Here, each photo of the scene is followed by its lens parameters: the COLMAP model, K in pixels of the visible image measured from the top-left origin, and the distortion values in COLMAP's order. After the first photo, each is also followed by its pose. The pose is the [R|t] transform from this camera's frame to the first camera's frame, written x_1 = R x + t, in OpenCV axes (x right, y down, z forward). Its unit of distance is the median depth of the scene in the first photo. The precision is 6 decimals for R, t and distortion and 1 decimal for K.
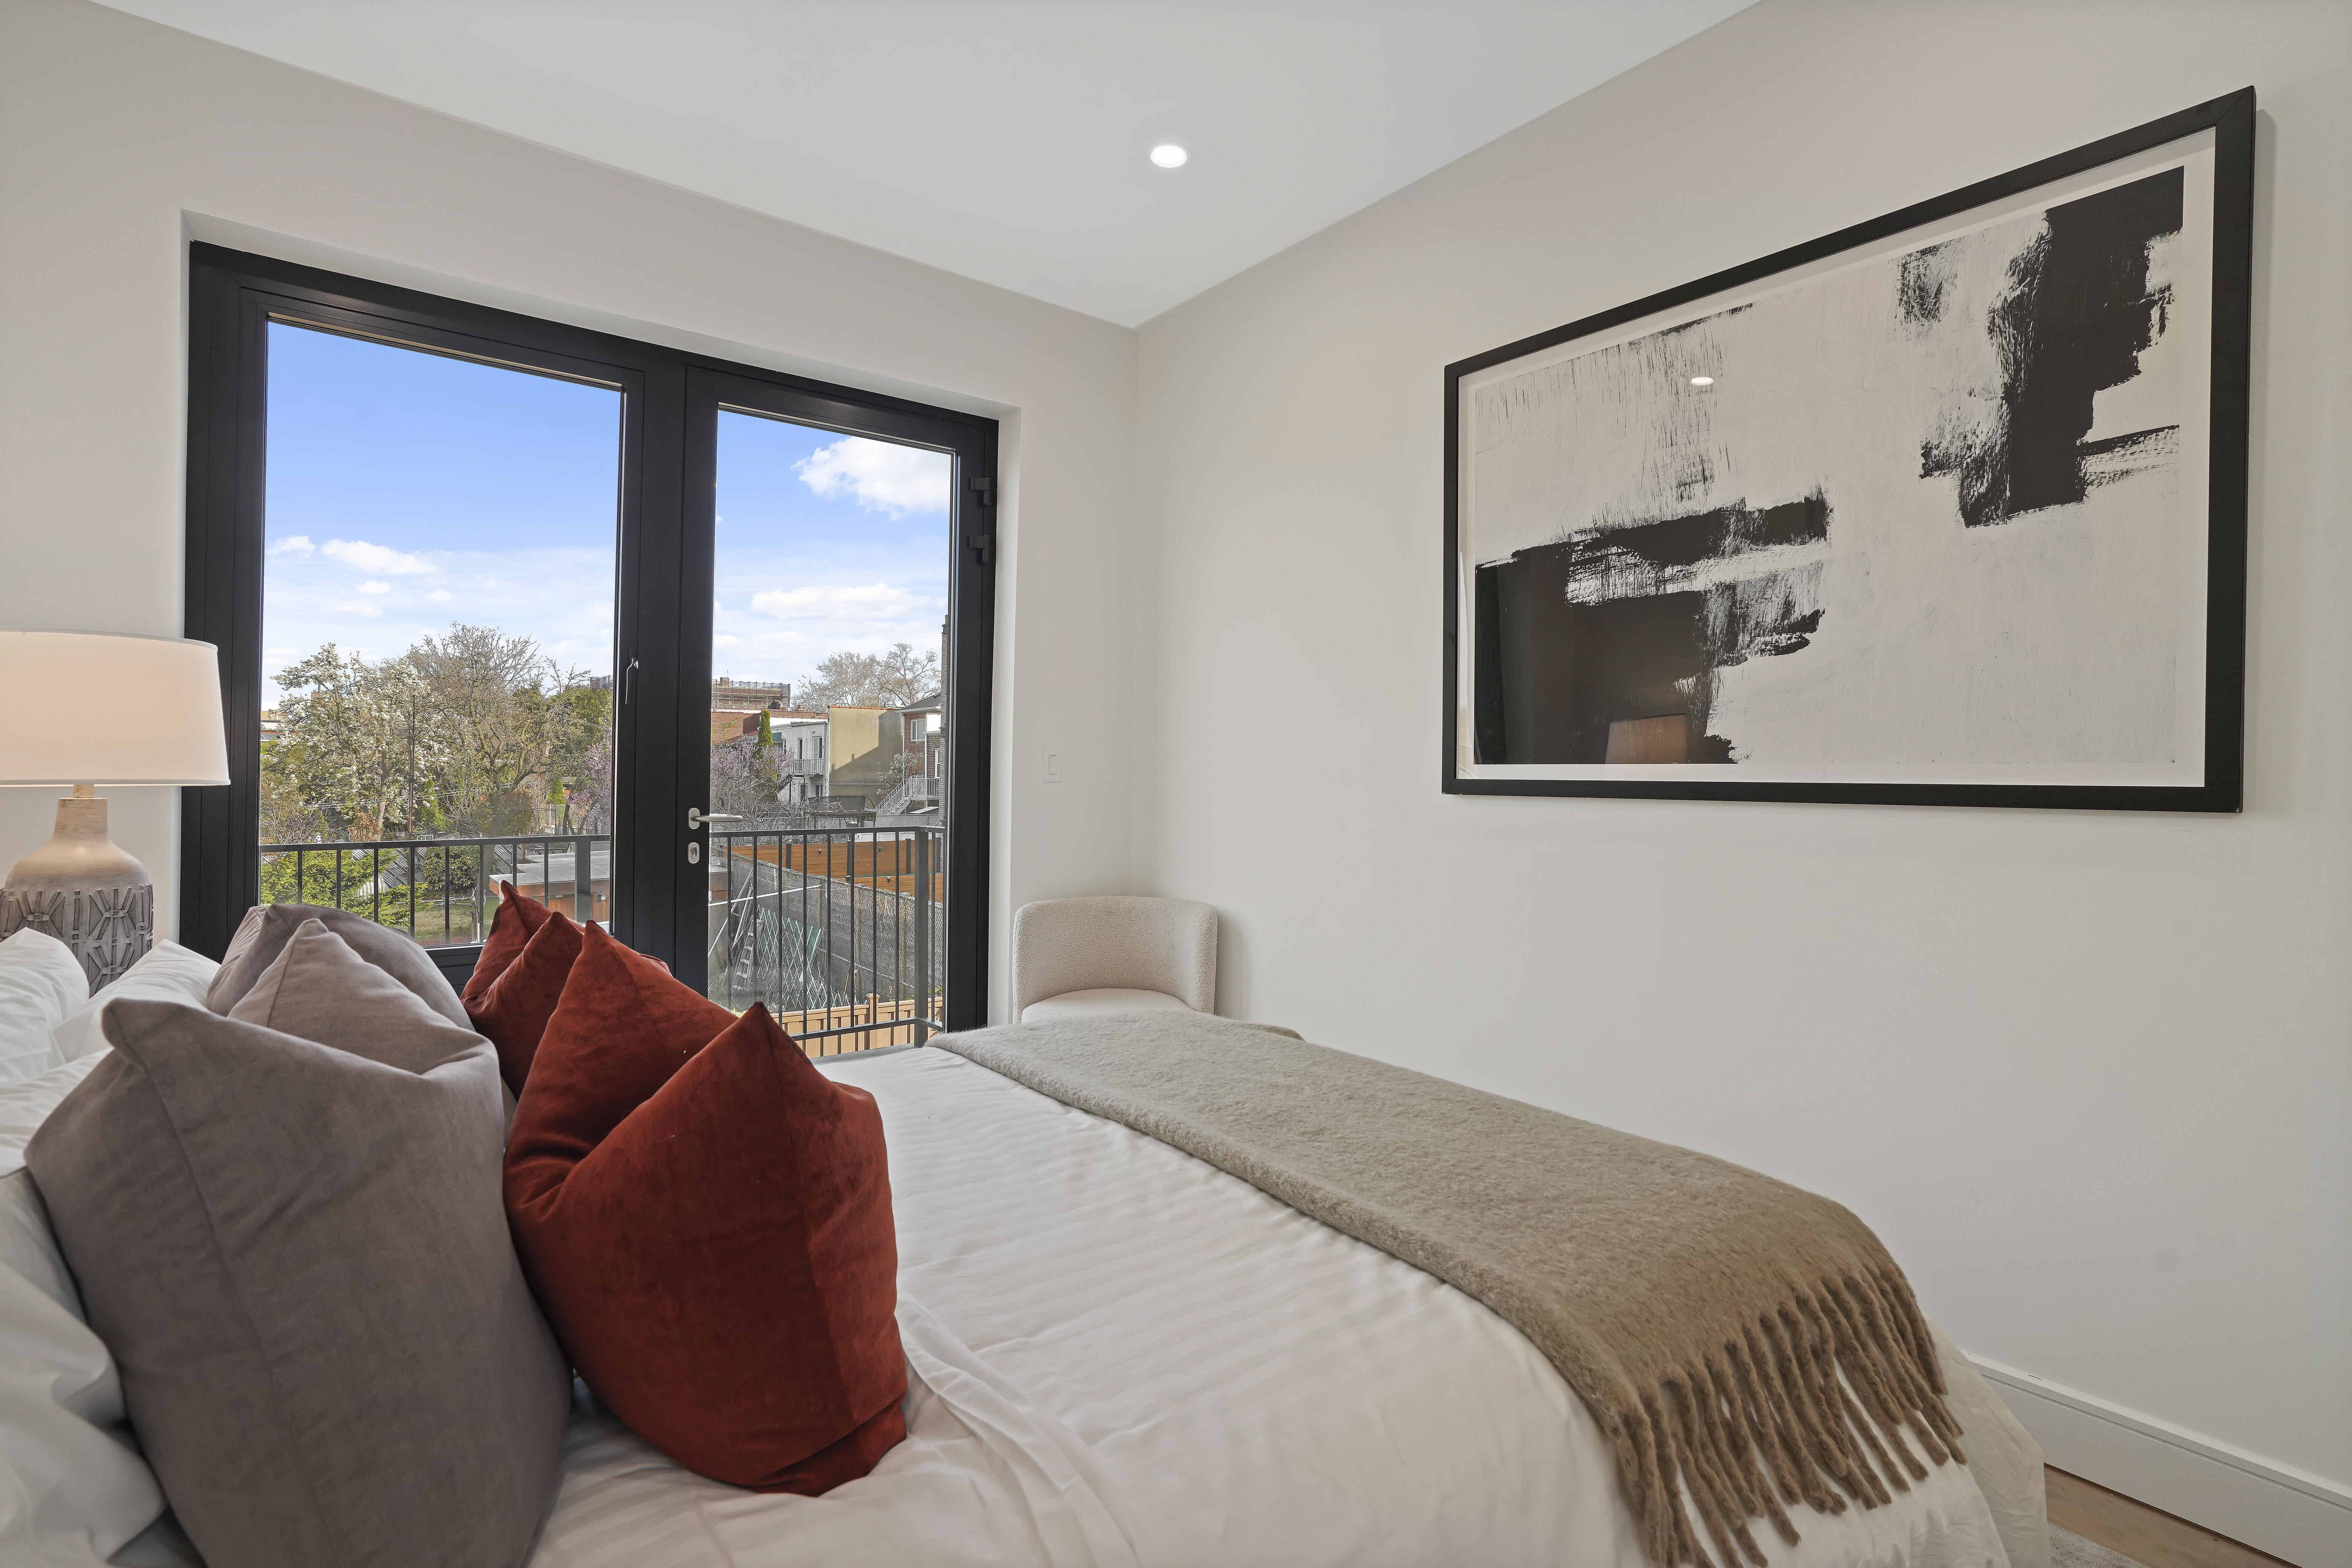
lens RADIAL K [[1131.5, 0, 1220.7], [0, 1131.5, 788.4], [0, 0, 1]] dist [-0.037695, 0.029059]
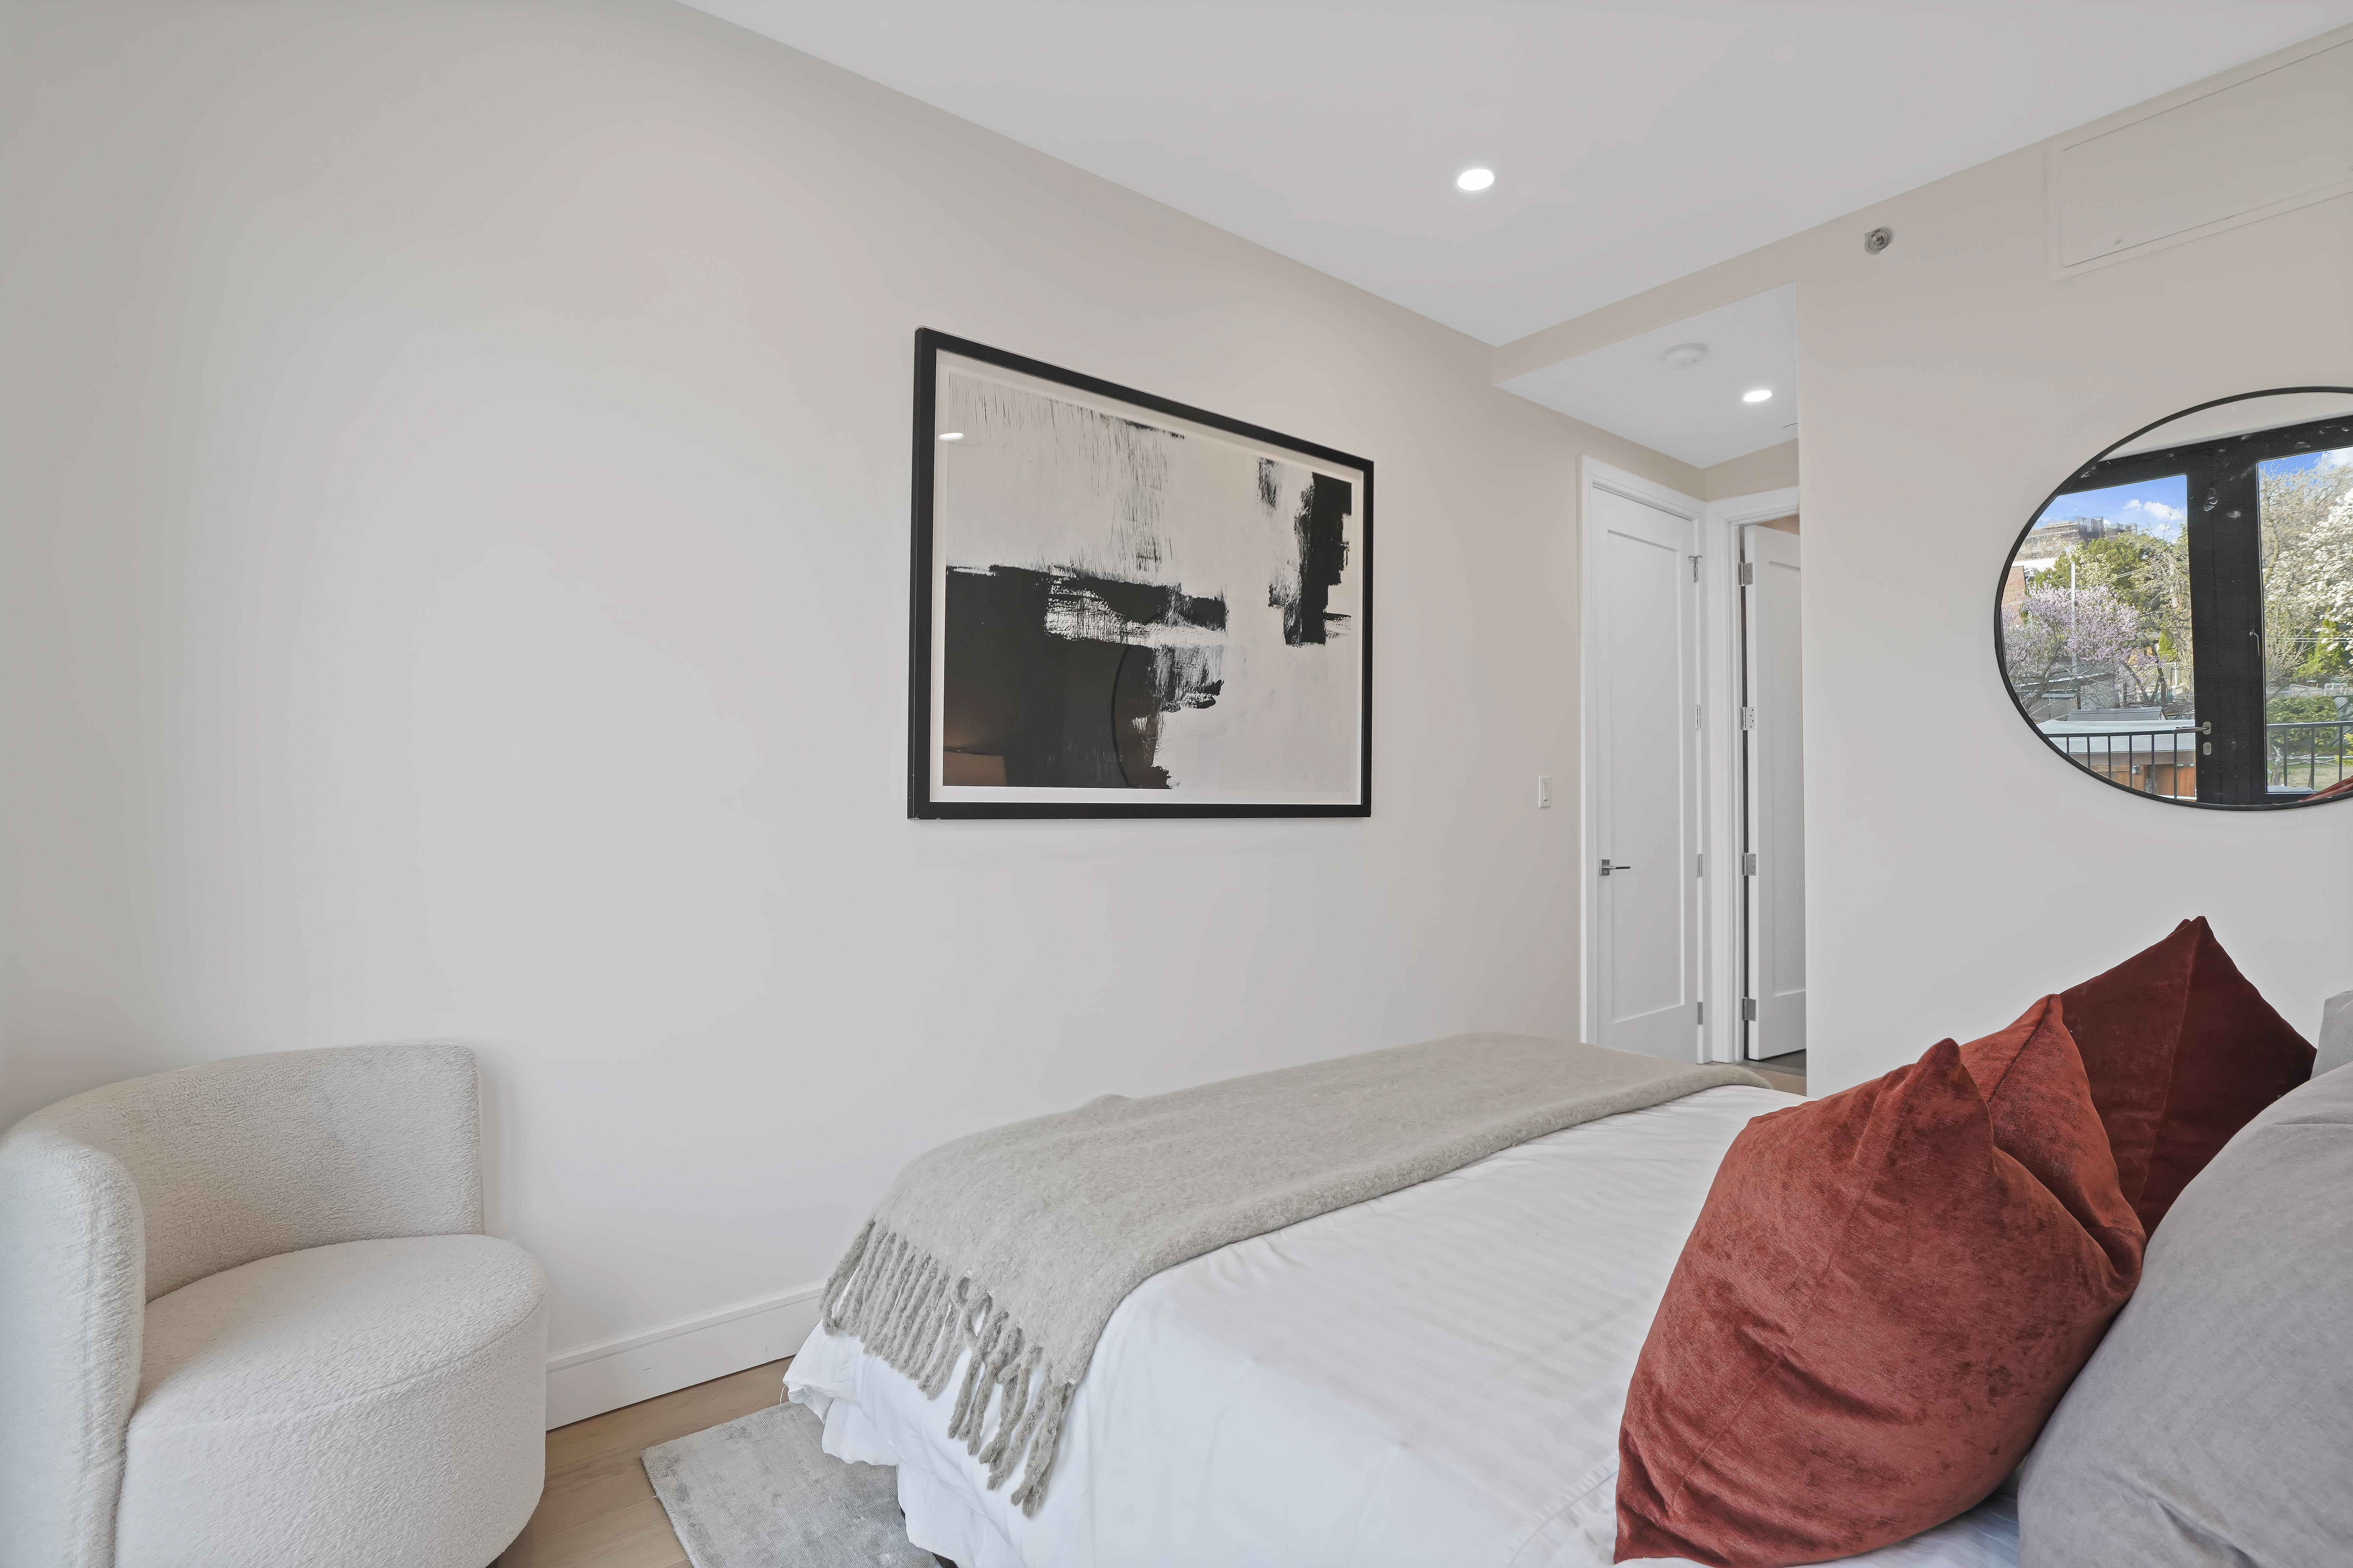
lens RADIAL K [[1112.9, 0, 1180.2], [0, 1112.9, 833.7], [0, 0, 1]] dist [-0.056141, 0.026701]
pose [[0.002832, -0.030496, 0.999531, -0.797440], [0.011653, 0.999468, 0.030461, -0.009480], [-0.999928, 0.011561, 0.003186, 0.971539]]
